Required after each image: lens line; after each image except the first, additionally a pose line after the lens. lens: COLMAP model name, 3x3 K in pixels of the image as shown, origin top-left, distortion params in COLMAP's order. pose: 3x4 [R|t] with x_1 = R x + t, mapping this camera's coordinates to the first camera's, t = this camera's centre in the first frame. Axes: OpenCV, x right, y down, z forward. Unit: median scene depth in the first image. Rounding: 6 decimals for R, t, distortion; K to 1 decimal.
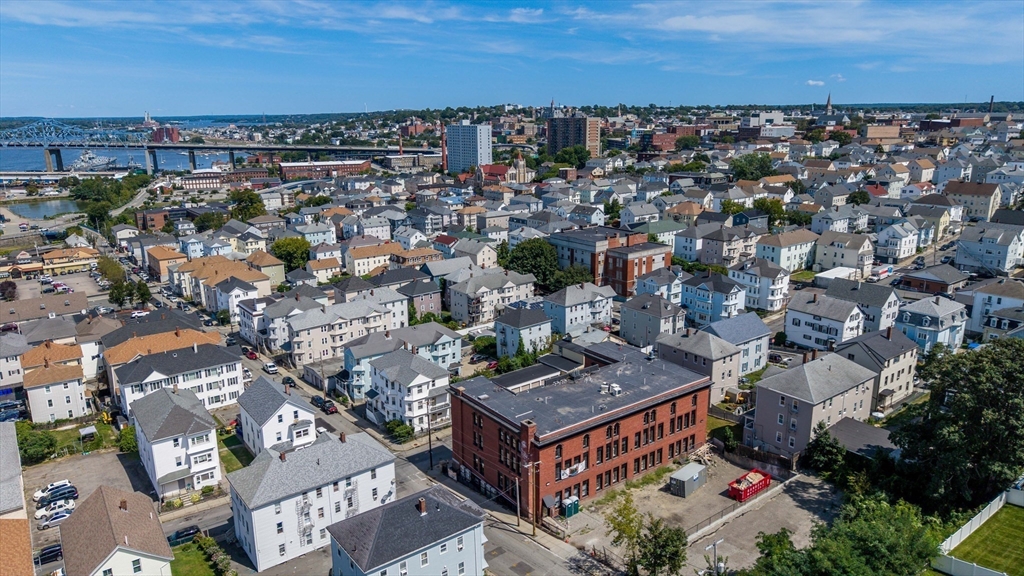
lens RADIAL K [[680.4, 0, 506.3], [0, 680.4, 289.5], [0, 0, 1]] dist [0.049342, -0.057759]
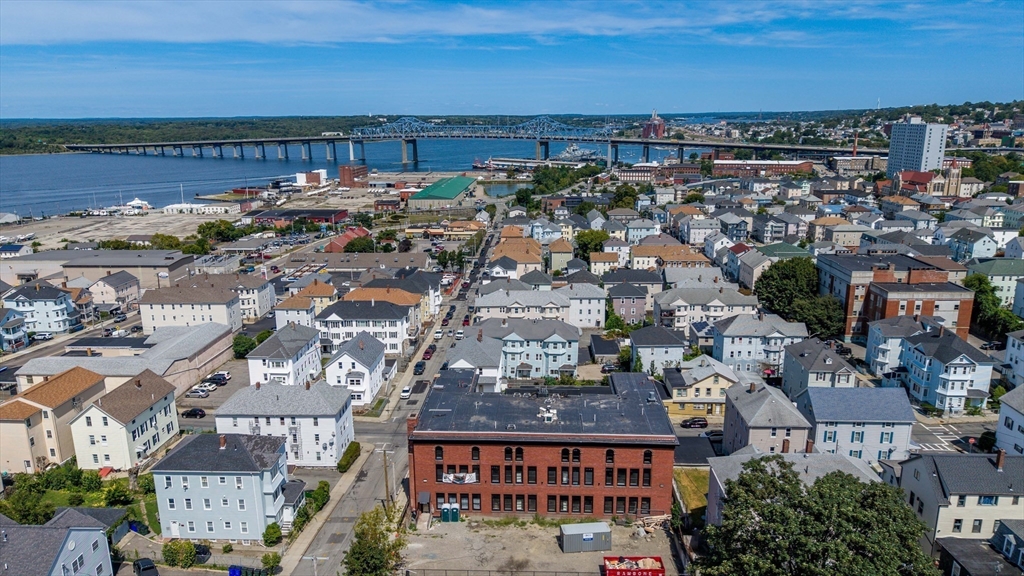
lens RADIAL K [[680.4, 0, 506.3], [0, 680.4, 289.5], [0, 0, 1]] dist [0.049342, -0.057759]
pose [[0.773886, 0.161119, -0.612488, 0.384841], [-0.158515, 0.985593, 0.058982, -0.038527], [0.613167, 0.051444, 0.788276, 0.138180]]
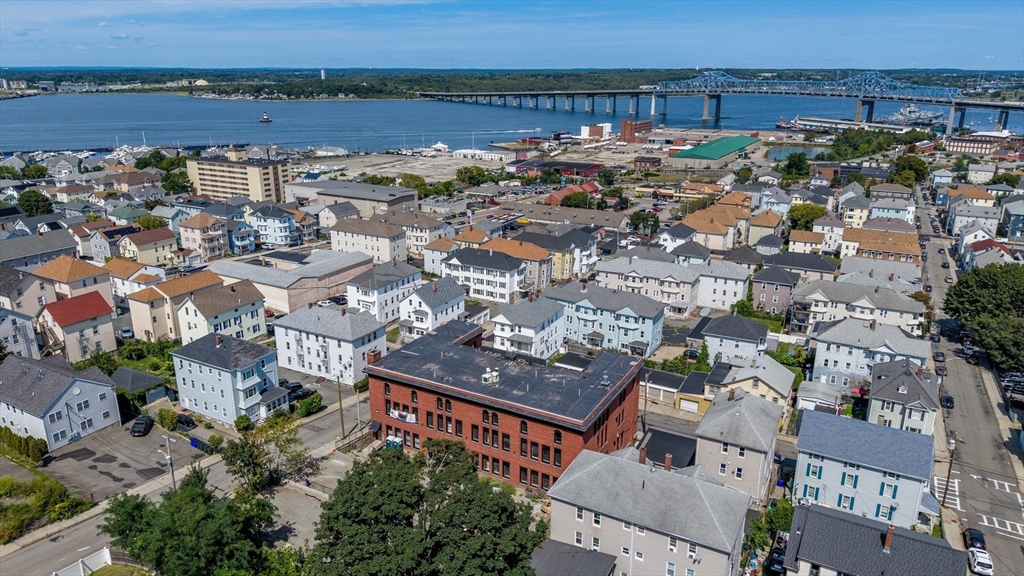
lens RADIAL K [[680.4, 0, 506.3], [0, 680.4, 289.5], [0, 0, 1]] dist [0.049342, -0.057759]
pose [[0.415775, 0.291655, -0.861434, 0.555561], [-0.235628, 0.949388, 0.207706, -0.098030], [0.878414, 0.116619, 0.463454, 0.340805]]
